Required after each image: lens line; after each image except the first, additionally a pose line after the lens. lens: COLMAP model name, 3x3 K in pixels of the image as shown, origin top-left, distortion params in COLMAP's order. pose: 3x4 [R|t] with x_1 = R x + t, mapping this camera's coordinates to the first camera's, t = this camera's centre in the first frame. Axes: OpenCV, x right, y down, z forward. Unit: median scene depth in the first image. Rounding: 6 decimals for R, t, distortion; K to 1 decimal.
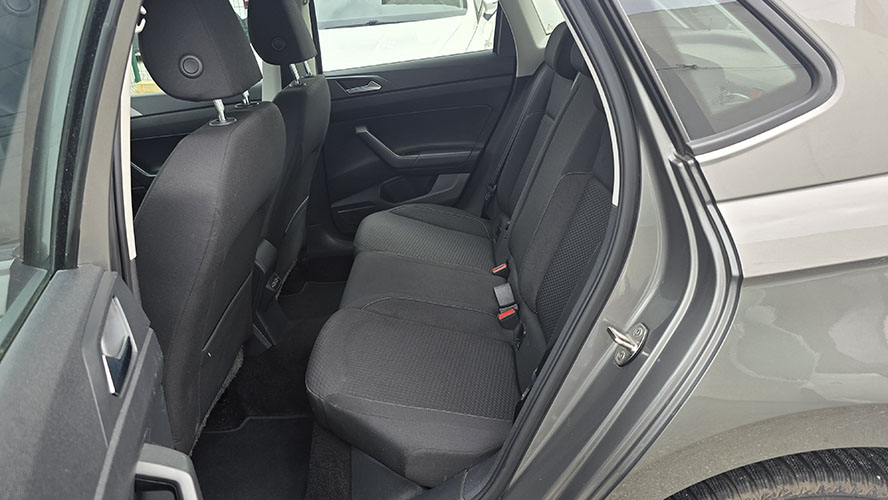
lens RADIAL K [[589.9, 0, 445.8], [0, 589.9, 254.1], [0, 0, 1]] dist [0.043141, -0.063405]
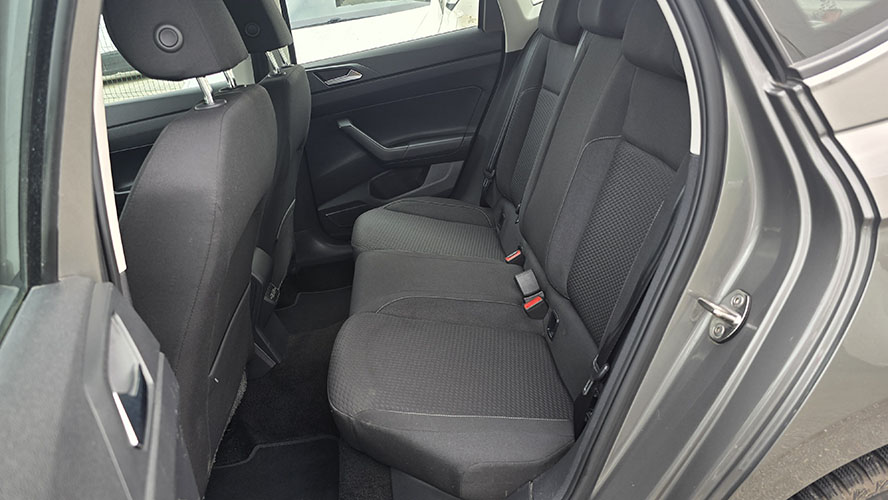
lens RADIAL K [[589.9, 0, 442.9], [0, 589.9, 255.4], [0, 0, 1]] dist [0.043141, -0.063405]
pose [[0.994636, -0.094647, 0.041739, -0.096939], [0.094746, 0.995501, -0.000396, 0.021937], [-0.041514, 0.004348, 0.999128, 0.133920]]
